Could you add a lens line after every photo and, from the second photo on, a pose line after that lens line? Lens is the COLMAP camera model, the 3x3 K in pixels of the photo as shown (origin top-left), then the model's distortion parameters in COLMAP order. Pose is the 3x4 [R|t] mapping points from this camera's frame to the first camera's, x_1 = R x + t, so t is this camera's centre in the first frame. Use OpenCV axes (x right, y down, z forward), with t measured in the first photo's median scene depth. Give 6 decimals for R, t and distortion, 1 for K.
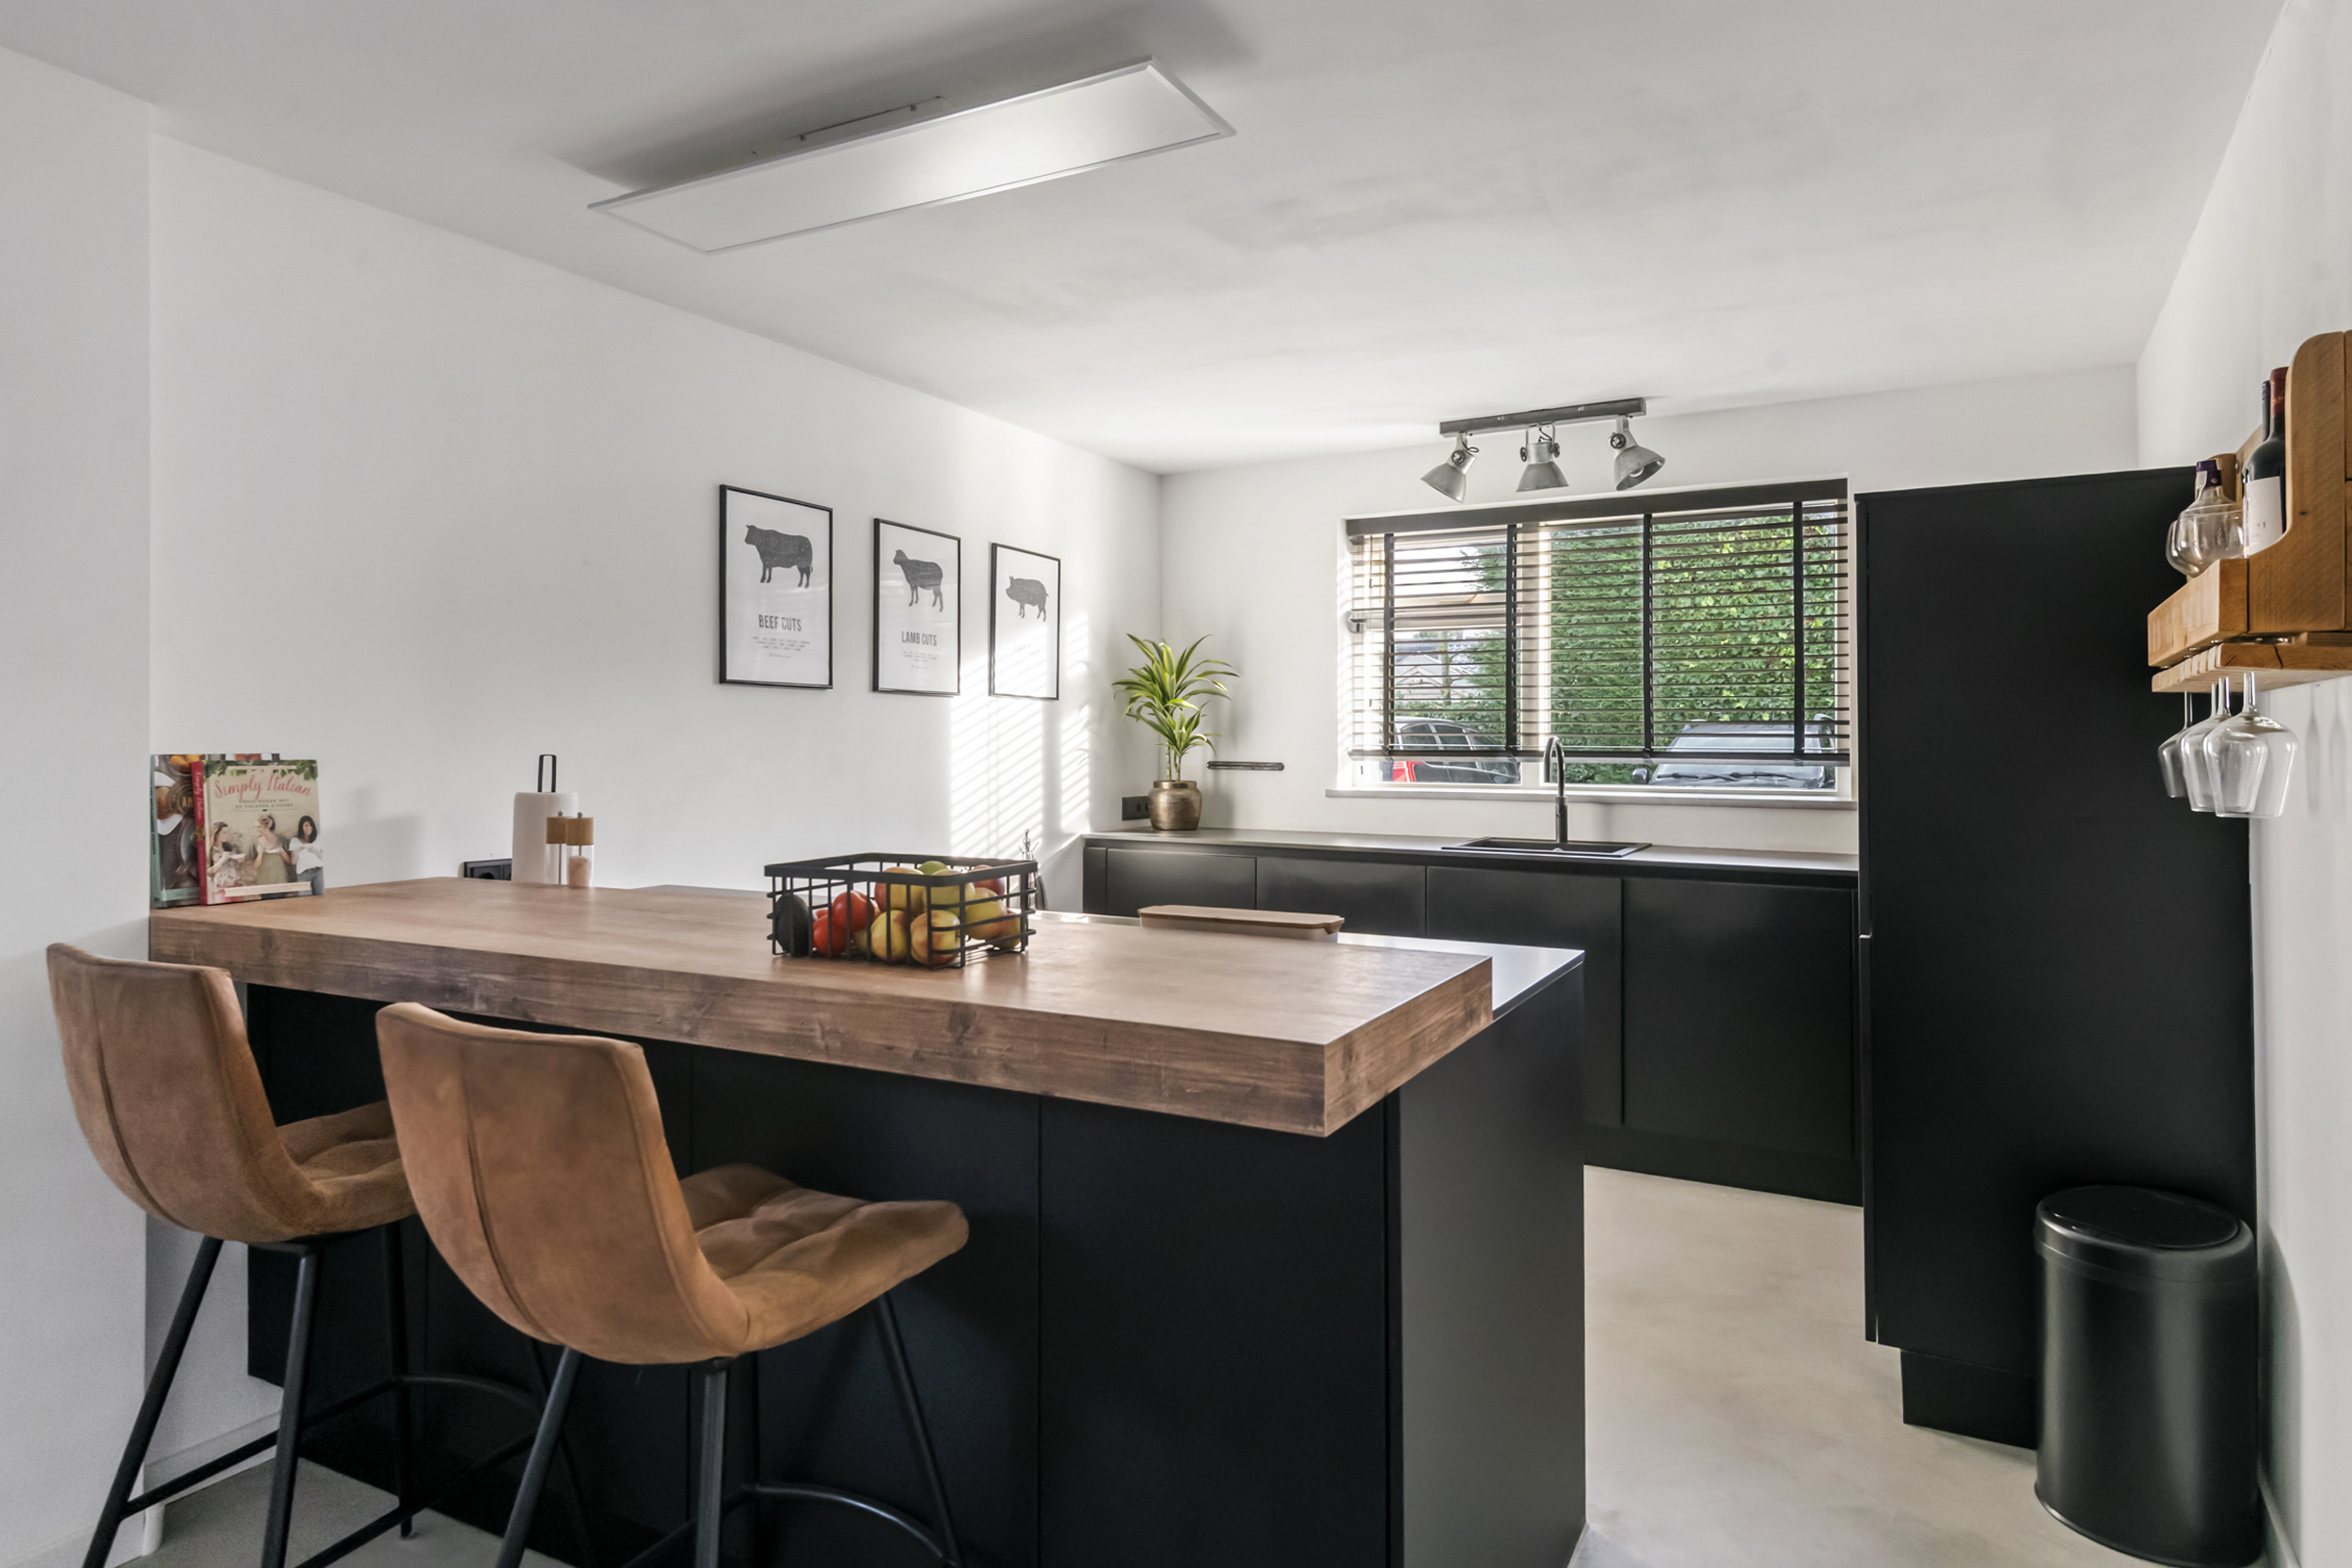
lens RADIAL K [[1382.1, 0, 1128.3], [0, 1382.1, 741.5], [0, 0, 1]] dist [0.030458, -0.000683]
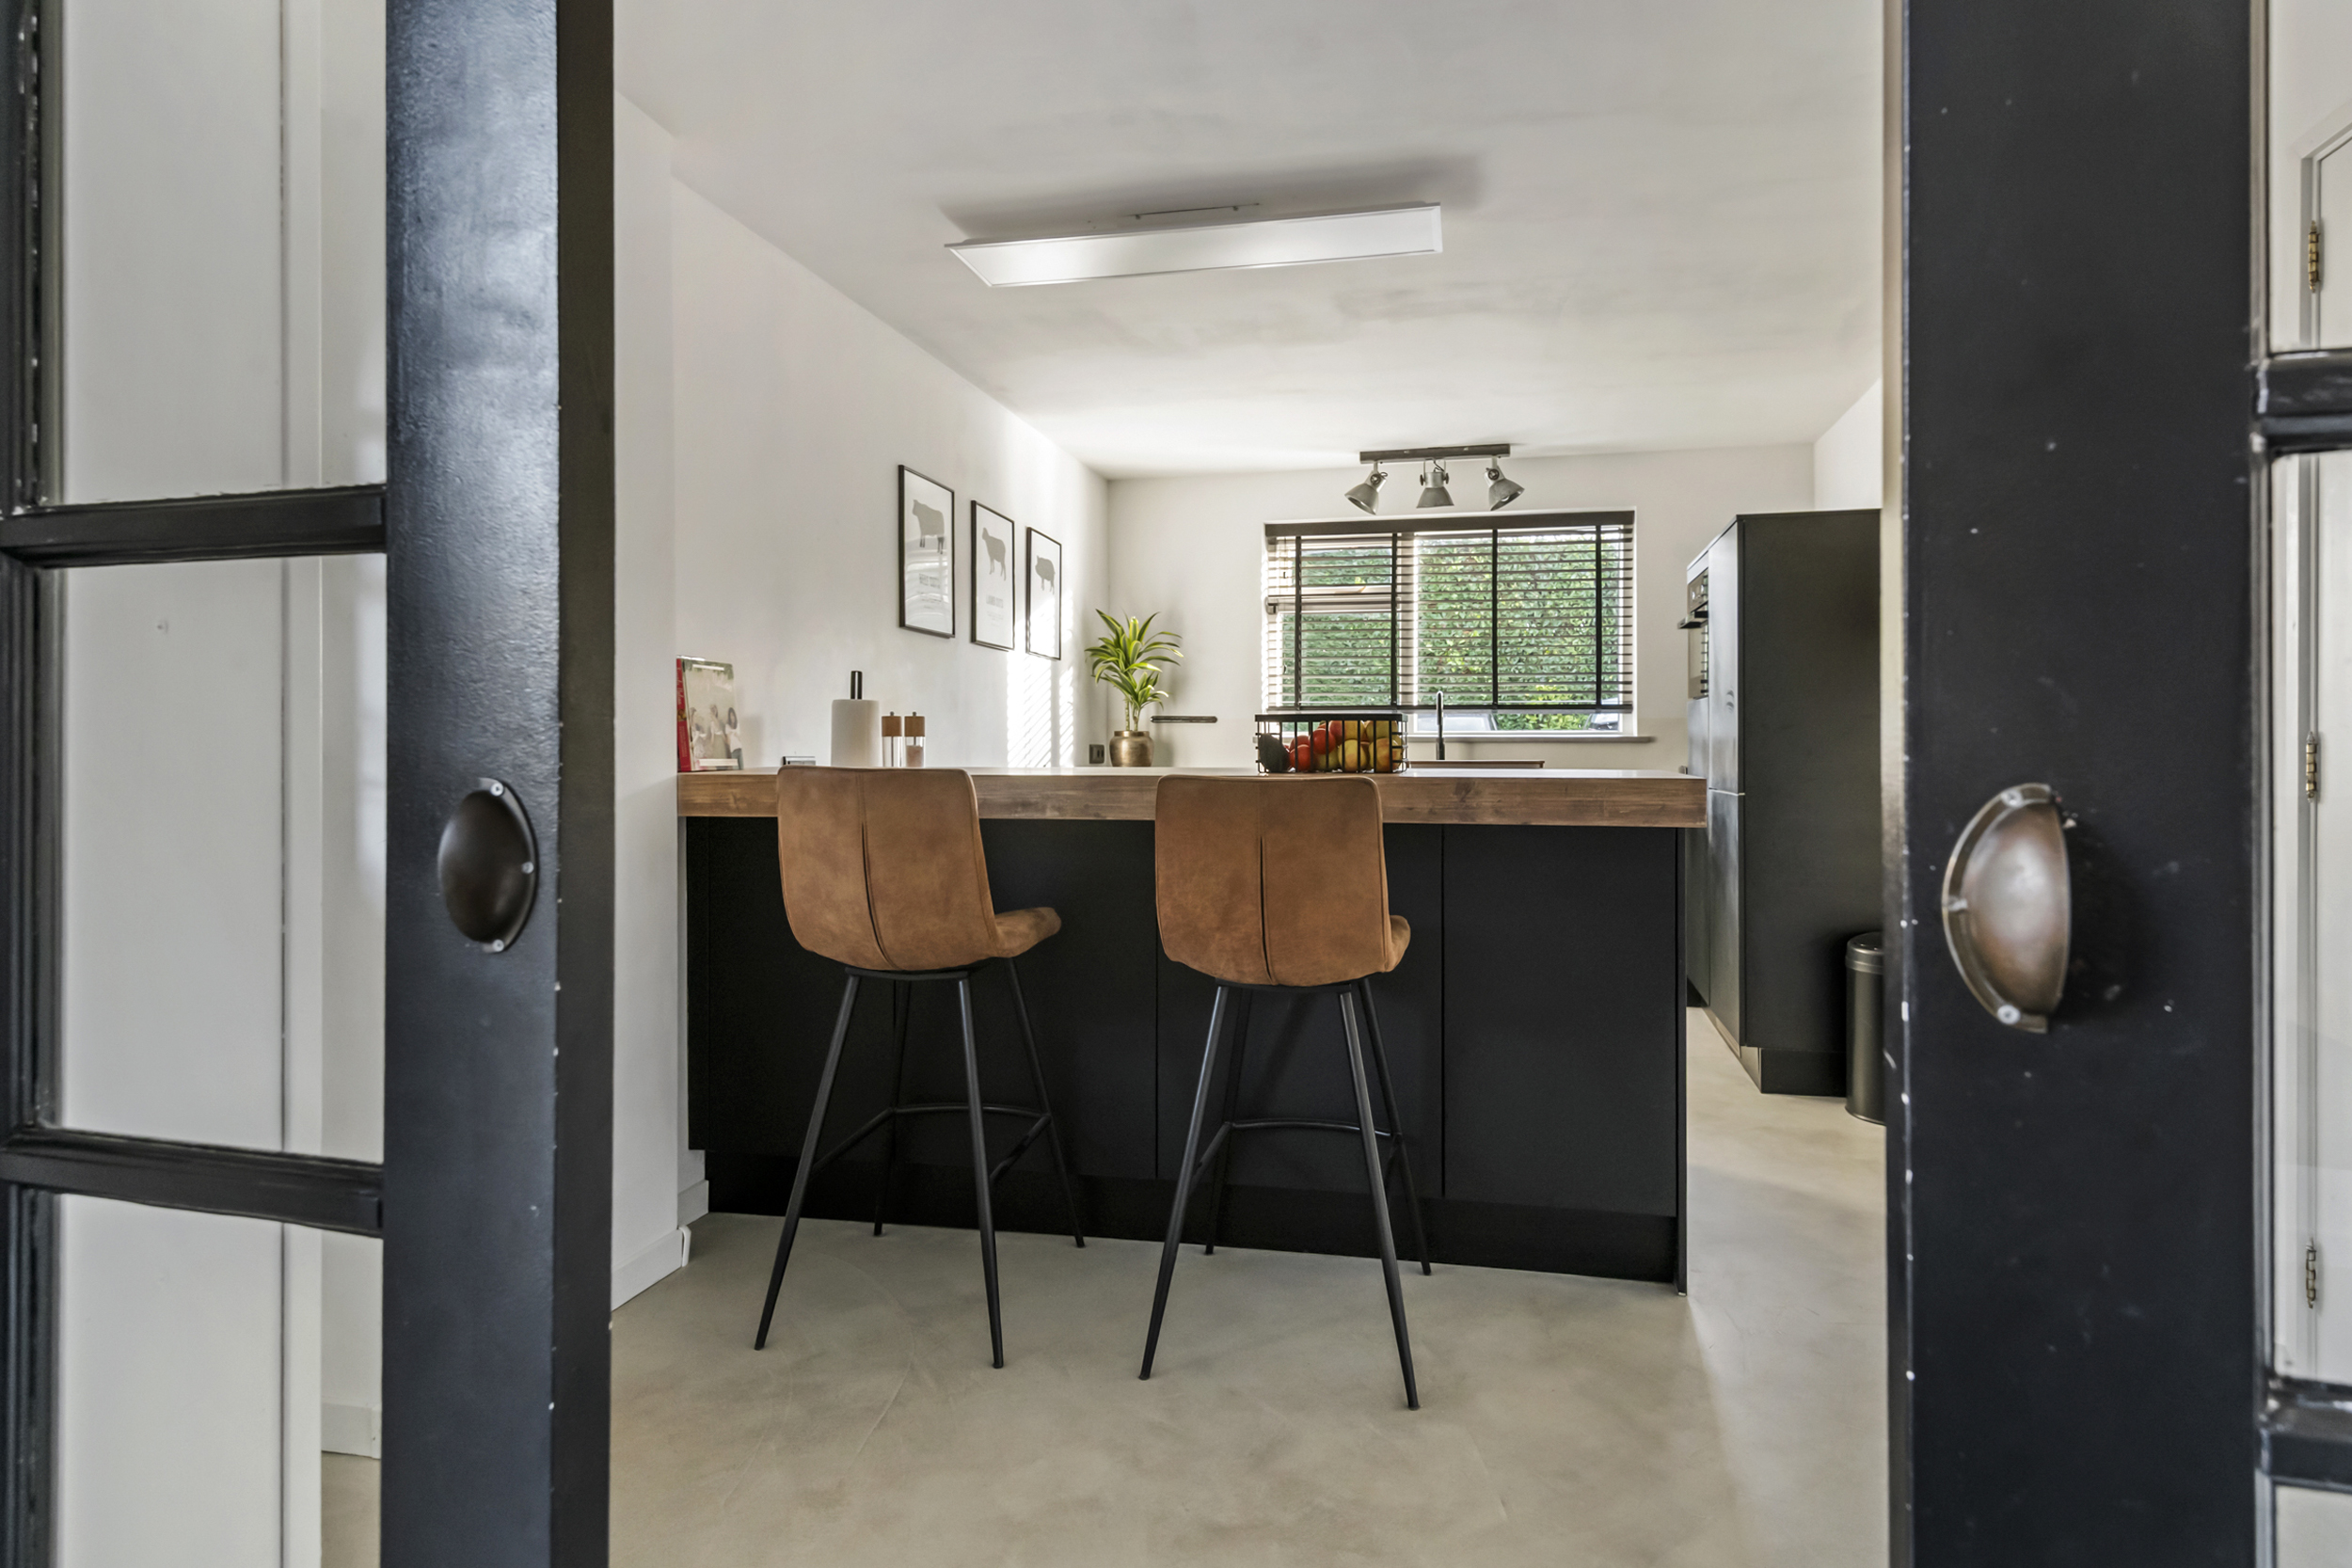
lens RADIAL K [[1296.1, 0, 1198.0], [0, 1296.1, 761.5], [0, 0, 1]] dist [0.030933, -0.018779]
pose [[0.955791, -0.005200, 0.294002, -0.292865], [0.001423, 0.999914, 0.013059, 0.048151], [-0.294045, -0.012064, 0.955715, -0.138618]]
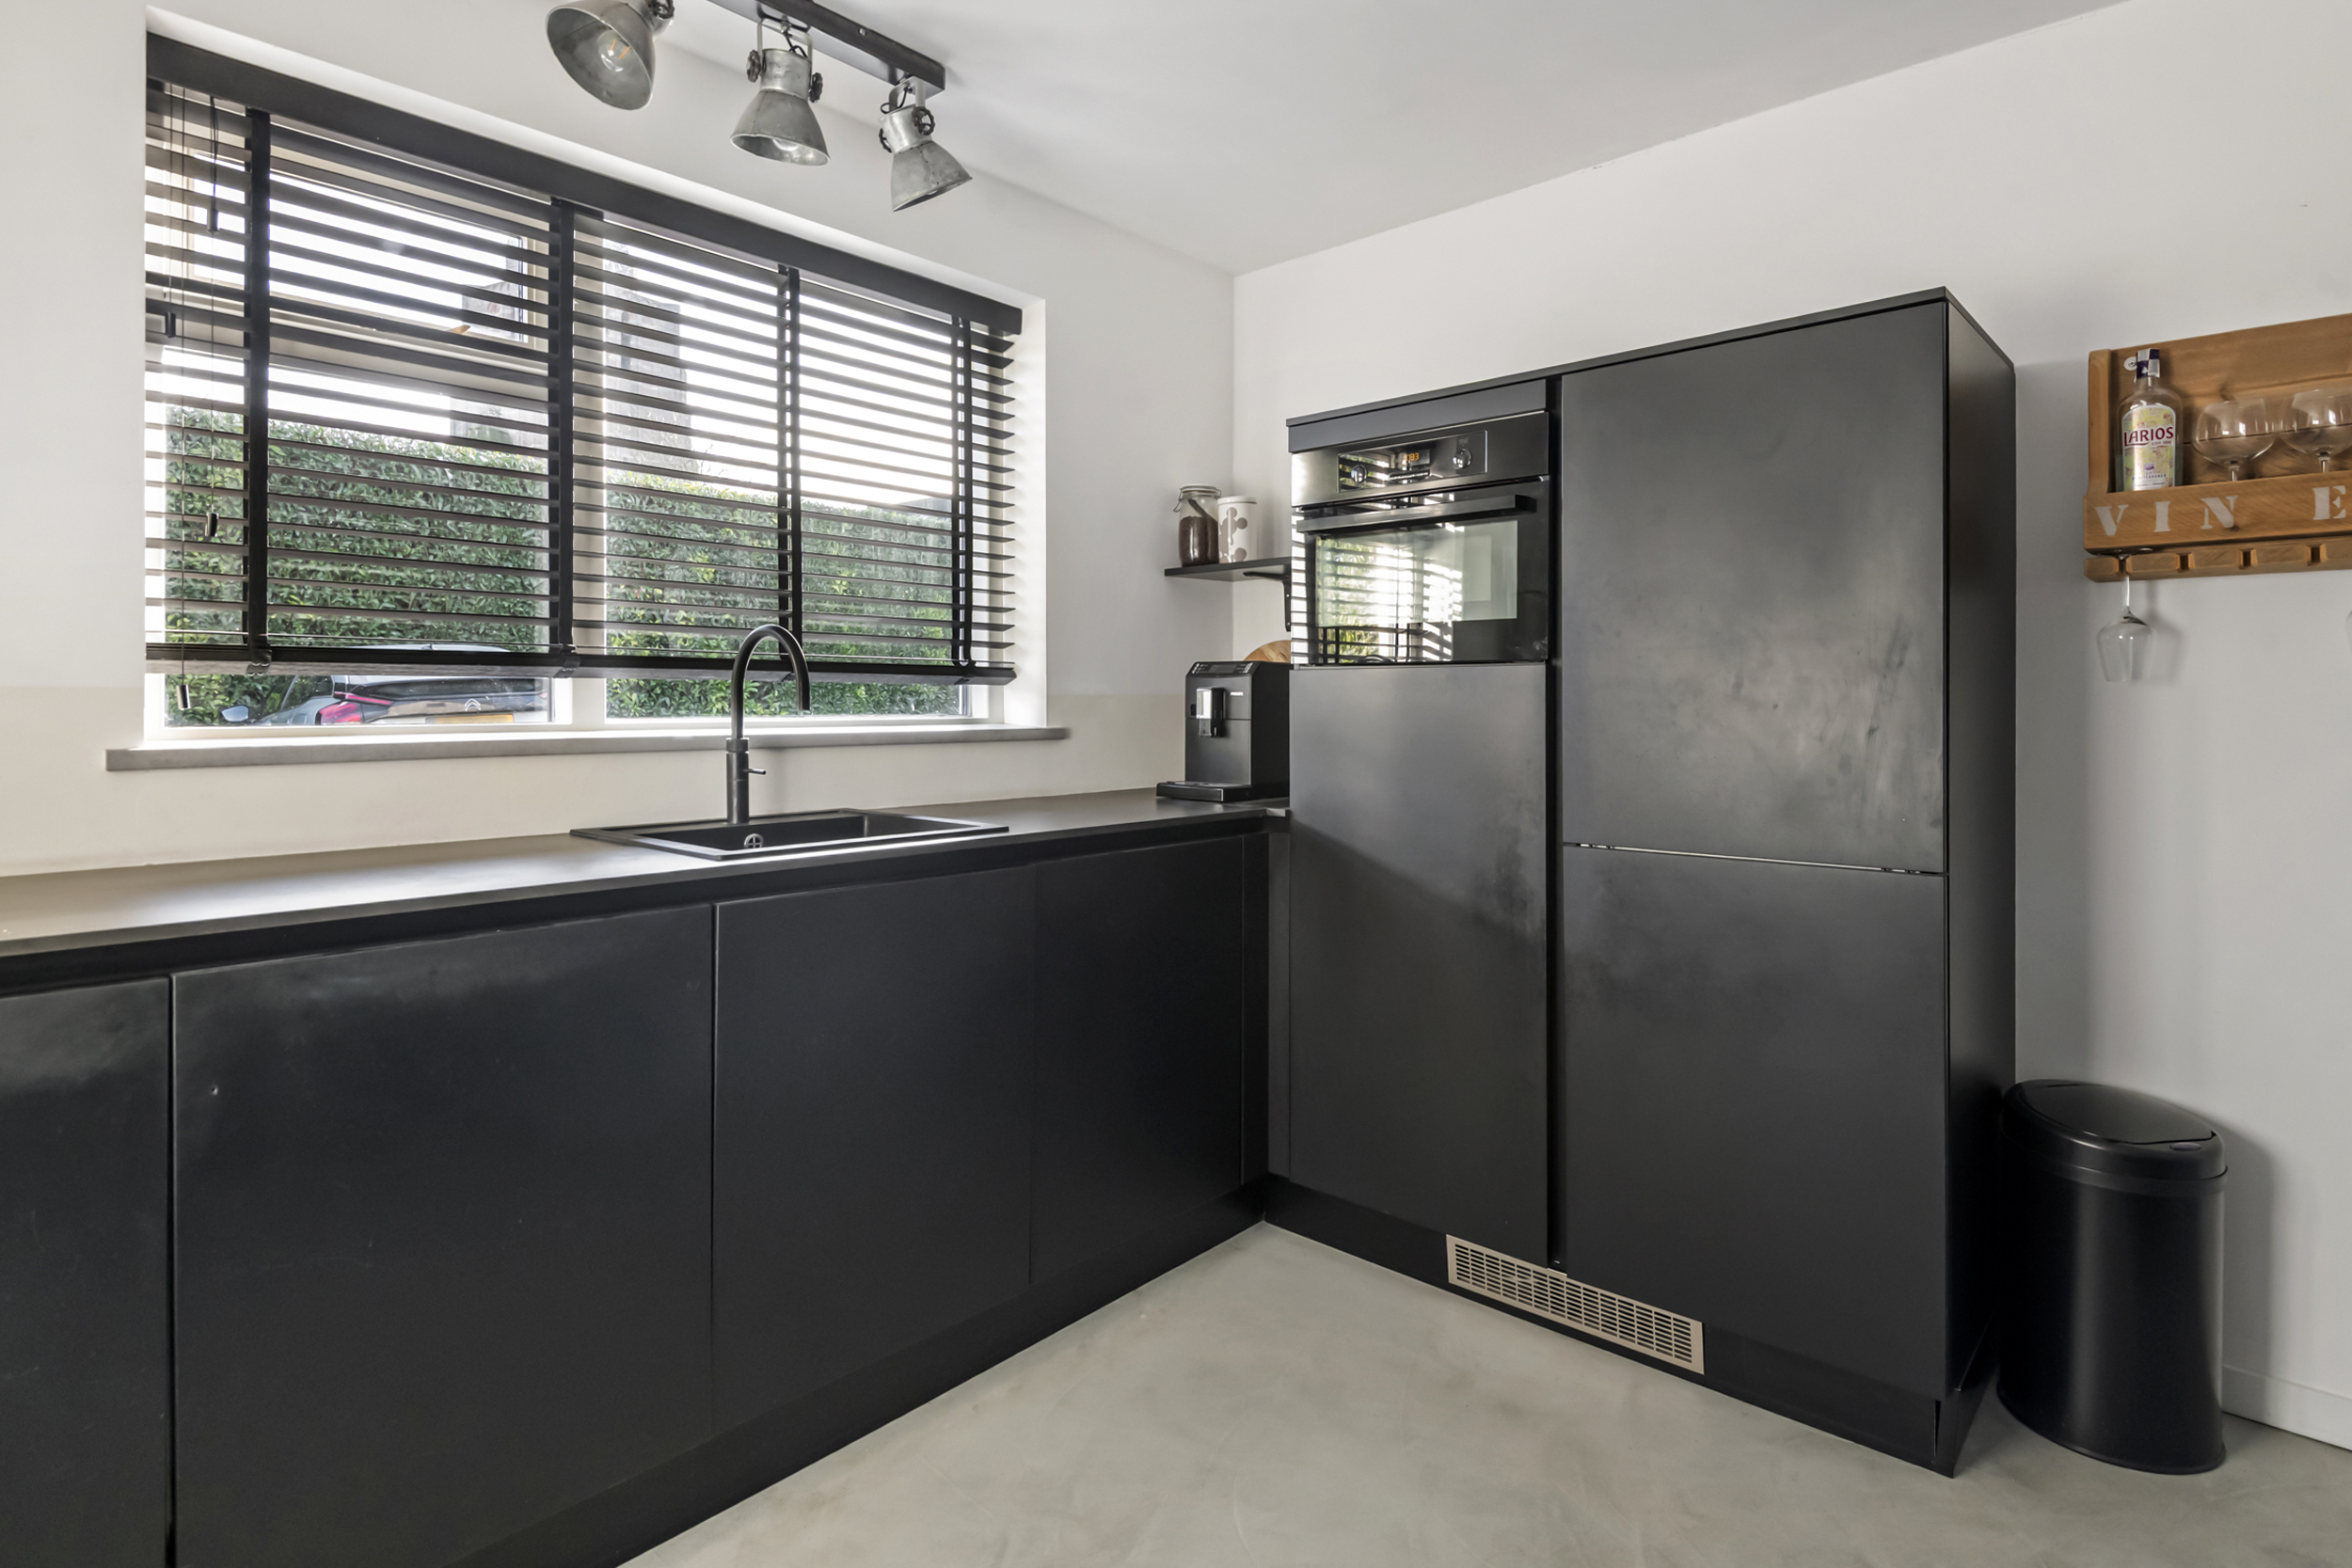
lens RADIAL K [[1232.6, 0, 1173.8], [0, 1232.6, 705.2], [0, 0, 1]] dist [-0.001917, -0.000406]
pose [[0.206330, -0.003683, 0.978475, -0.127335], [0.003577, 0.999989, 0.003010, 0.026990], [-0.978476, 0.002879, 0.206341, 0.762187]]
